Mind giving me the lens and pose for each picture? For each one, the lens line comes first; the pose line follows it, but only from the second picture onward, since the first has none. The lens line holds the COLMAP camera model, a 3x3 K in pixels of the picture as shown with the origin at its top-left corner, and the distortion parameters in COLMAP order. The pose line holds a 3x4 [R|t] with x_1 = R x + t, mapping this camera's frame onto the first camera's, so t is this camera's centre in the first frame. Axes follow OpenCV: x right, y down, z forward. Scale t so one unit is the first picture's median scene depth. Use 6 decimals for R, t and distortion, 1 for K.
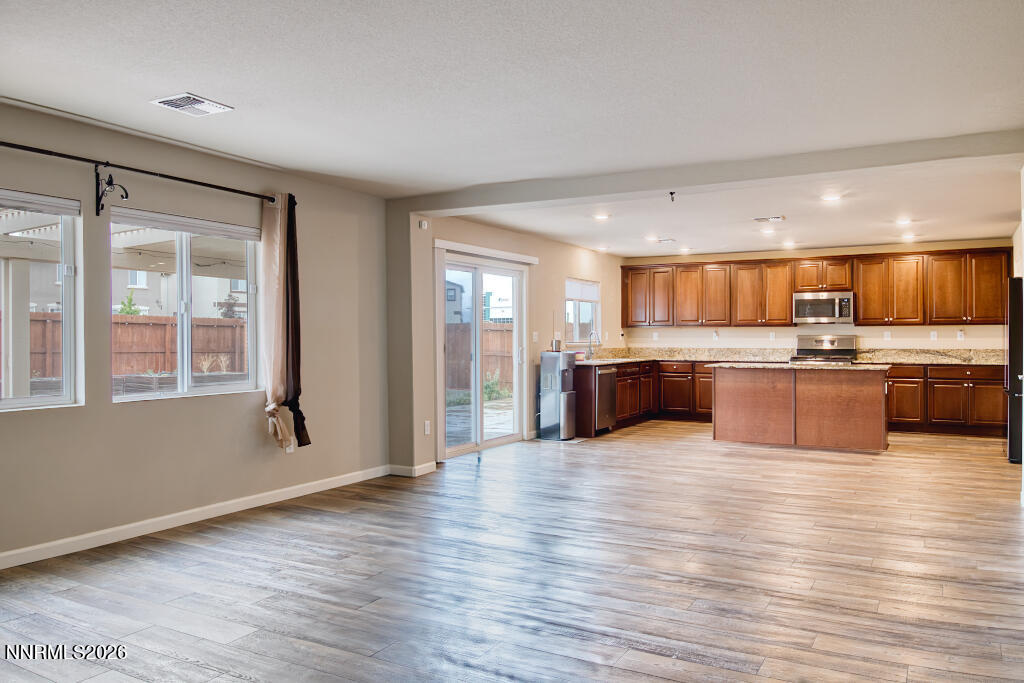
lens RADIAL K [[762.9, 0, 512.4], [0, 762.9, 342.6], [0, 0, 1]] dist [0.014657, 0.003631]
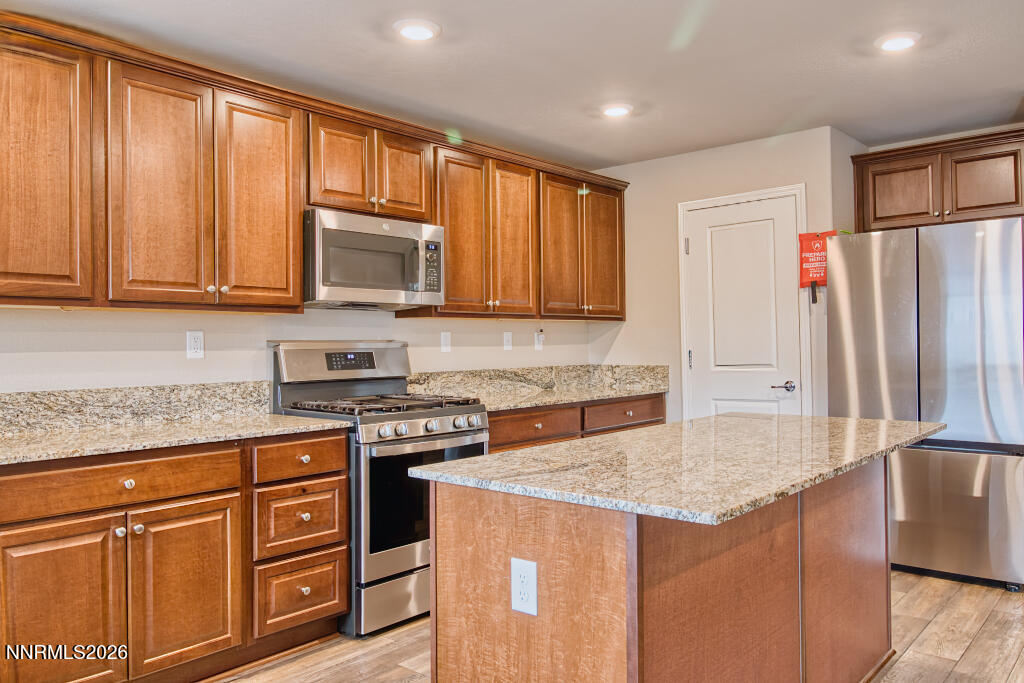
lens RADIAL K [[762.9, 0, 512.8], [0, 762.9, 338.3], [0, 0, 1]] dist [0.014657, 0.003631]
pose [[0.187716, 0.004837, 0.982211, 0.069167], [0.015947, 0.999841, -0.007971, -0.006355], [-0.982094, 0.017160, 0.187609, 0.834526]]
